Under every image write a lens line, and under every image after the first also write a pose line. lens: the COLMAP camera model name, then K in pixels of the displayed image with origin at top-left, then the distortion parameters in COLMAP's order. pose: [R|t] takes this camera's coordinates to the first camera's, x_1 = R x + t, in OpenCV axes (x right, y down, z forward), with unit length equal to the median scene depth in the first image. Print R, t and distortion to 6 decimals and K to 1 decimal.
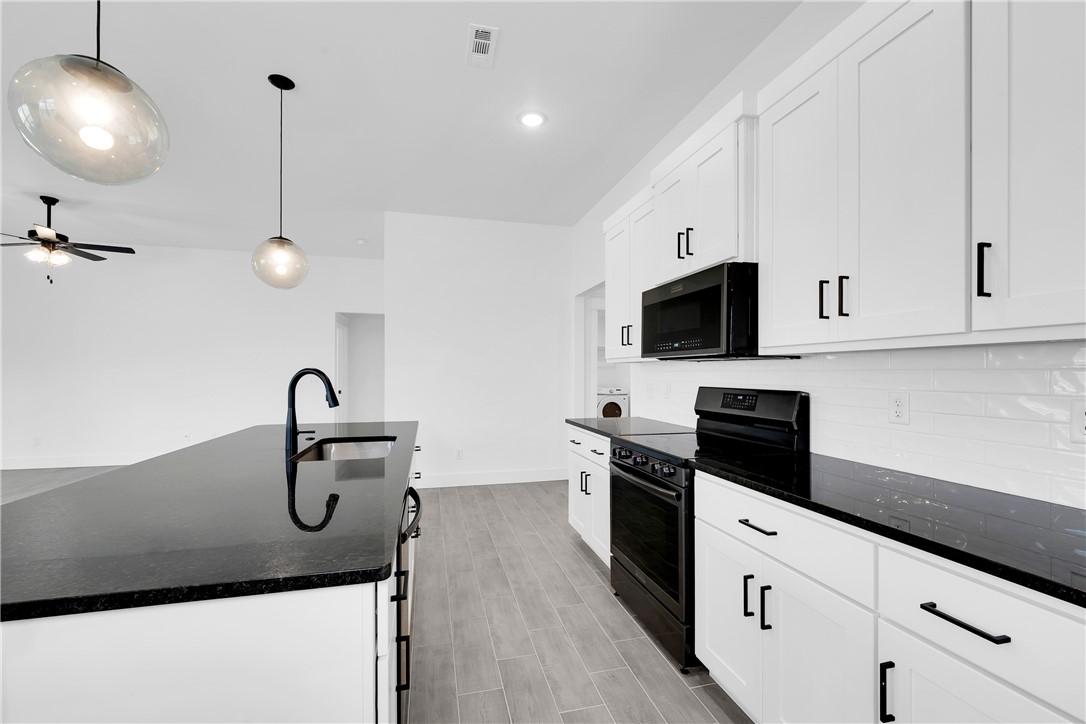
lens RADIAL K [[431.4, 0, 559.6], [0, 431.4, 371.3], [0, 0, 1]] dist [-0.001060, -0.000206]
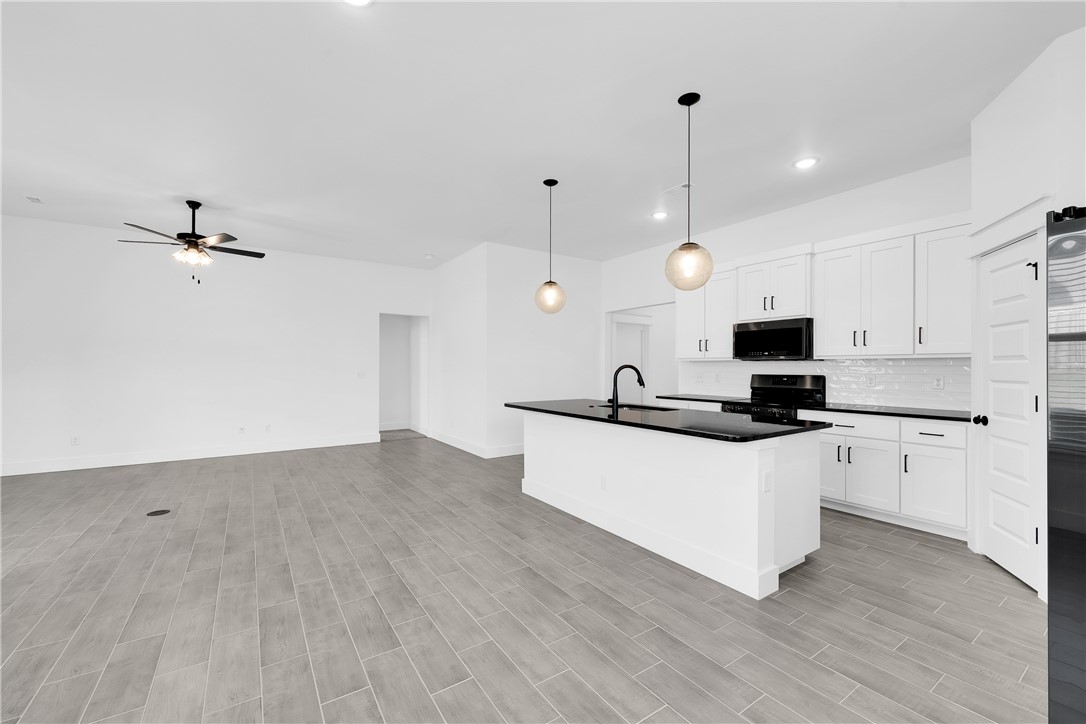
lens RADIAL K [[390.7, 0, 581.5], [0, 390.7, 370.1], [0, 0, 1]] dist [-0.000195, 0.000023]
pose [[0.939710, -0.004517, 0.341942, -1.061285], [-0.000044, 0.999911, 0.013331, -0.005320], [-0.341972, -0.012542, 0.939626, -0.391587]]
